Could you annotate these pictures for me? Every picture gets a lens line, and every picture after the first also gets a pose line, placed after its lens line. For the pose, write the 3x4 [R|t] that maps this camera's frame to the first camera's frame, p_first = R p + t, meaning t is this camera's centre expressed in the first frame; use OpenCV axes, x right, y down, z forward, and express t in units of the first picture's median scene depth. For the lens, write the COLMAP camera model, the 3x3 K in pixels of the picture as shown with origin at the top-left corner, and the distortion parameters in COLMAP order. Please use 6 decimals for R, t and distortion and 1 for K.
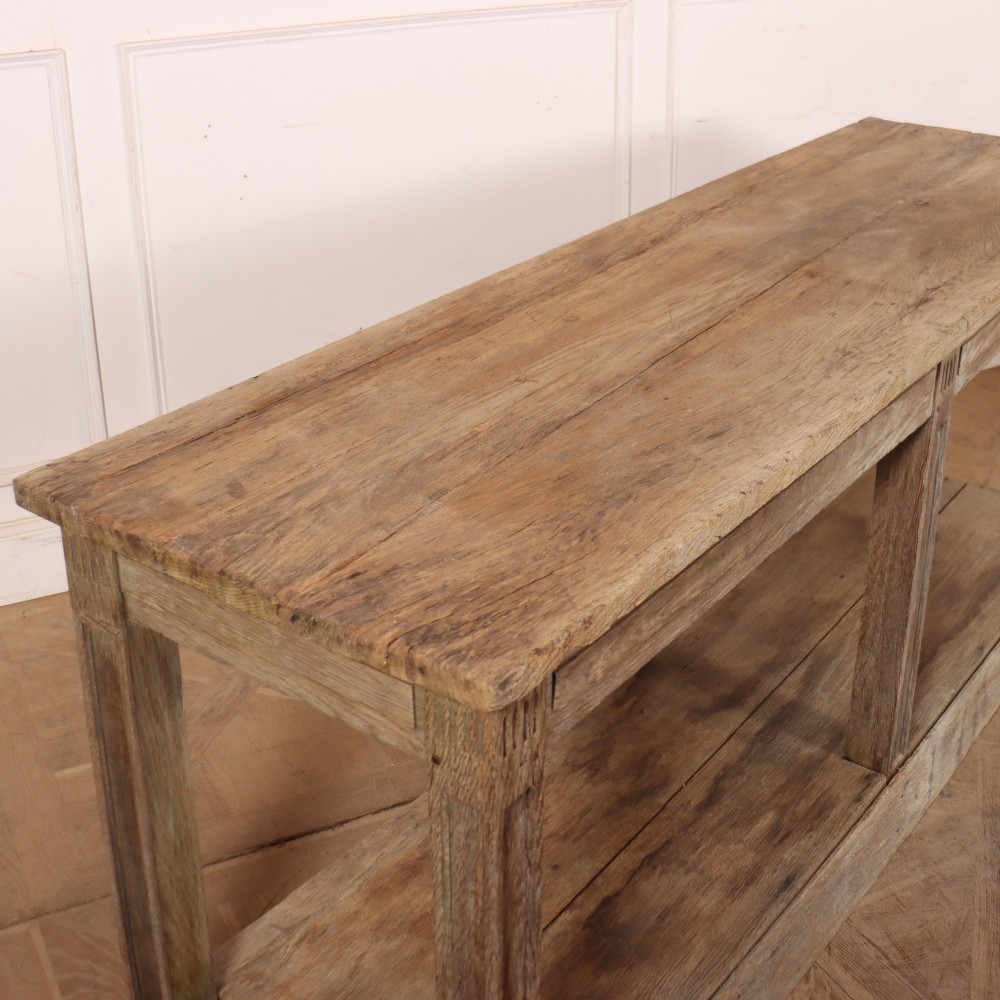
lens RADIAL K [[1408.0, 0, 480.2], [0, 1408.0, 395.7], [0, 0, 1]] dist [-0.156783, 0.093626]
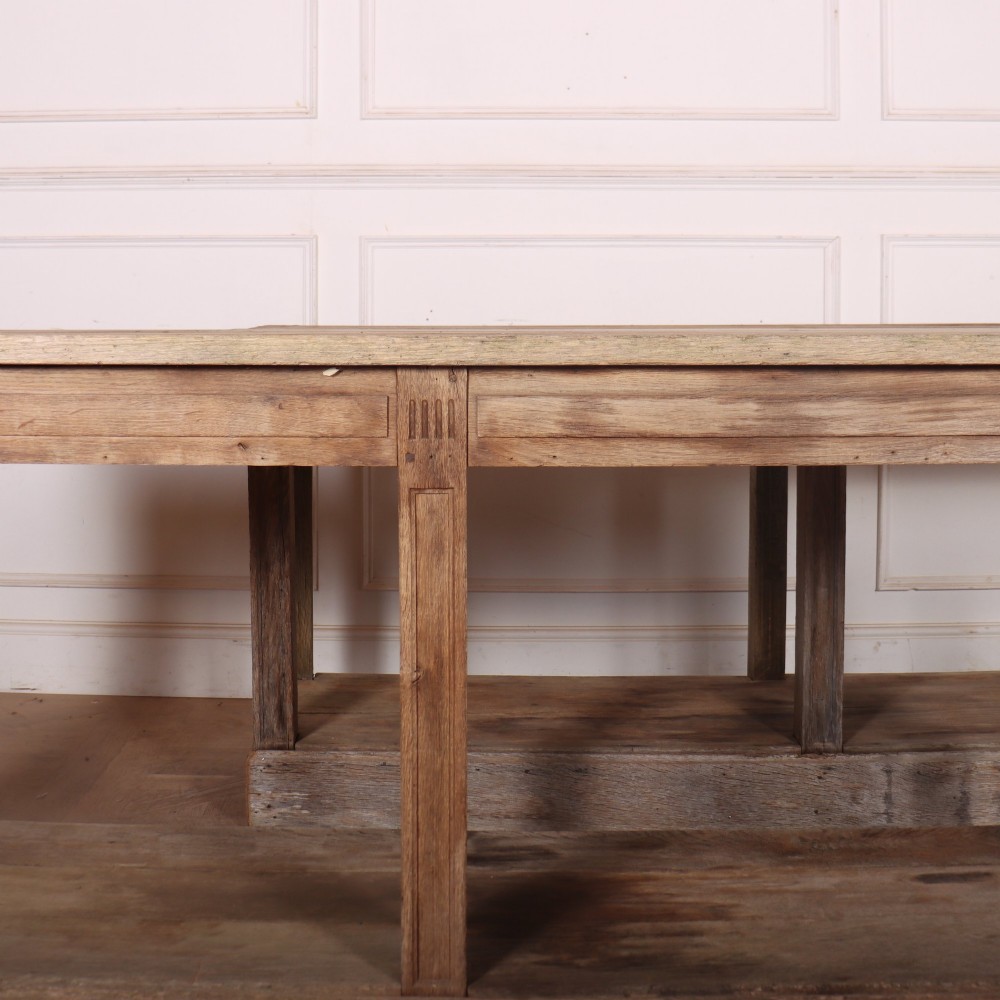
lens RADIAL K [[1488.5, 0, 427.9], [0, 1488.5, 395.8], [0, 0, 1]] dist [-0.183478, 0.179221]
pose [[0.597547, 0.057462, -0.799772, 1.124465], [-0.314851, 0.934132, -0.168124, 0.319710], [0.737433, 0.352271, 0.576280, -0.051599]]
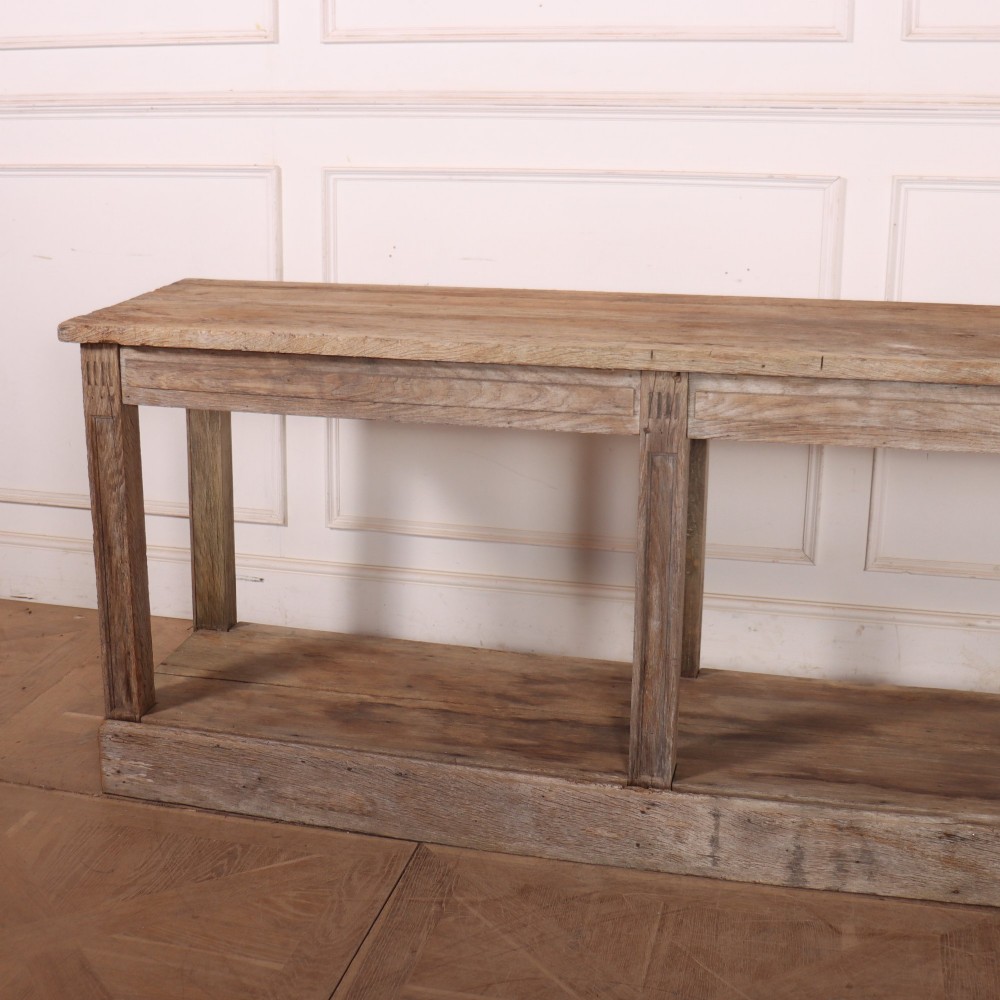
lens RADIAL K [[1534.5, 0, 367.7], [0, 1534.5, 497.6], [0, 0, 1]] dist [-0.179082, 0.171552]
pose [[0.366189, 0.259375, -0.893661, 1.310702], [-0.356018, 0.926352, 0.122979, -0.009415], [0.859742, 0.273126, 0.431562, 0.238374]]
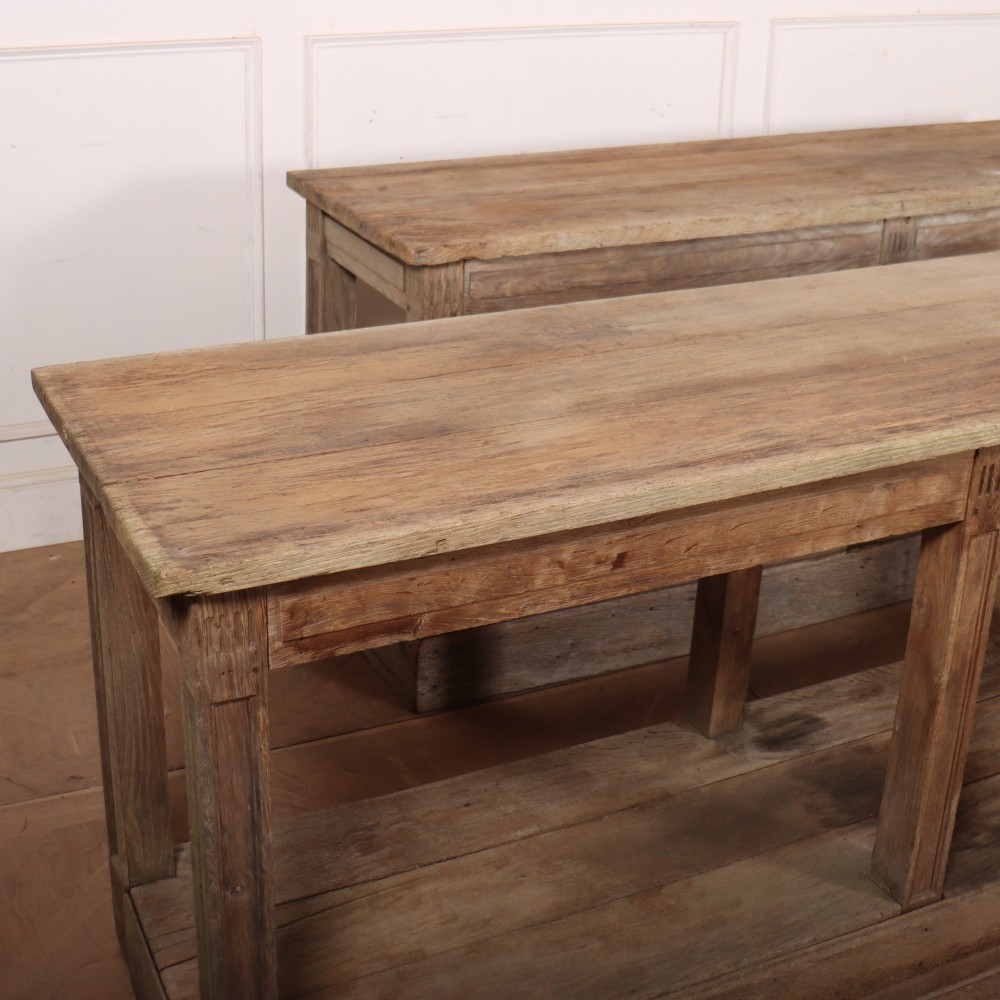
lens RADIAL K [[1518.1, 0, 443.7], [0, 1518.1, 386.3], [0, 0, 1]] dist [-0.161768, 0.073473]
pose [[0.886415, 0.189548, -0.422303, 0.562884], [-0.206291, 0.978471, 0.006175, 0.205284], [0.414382, 0.081644, 0.906434, -0.554239]]
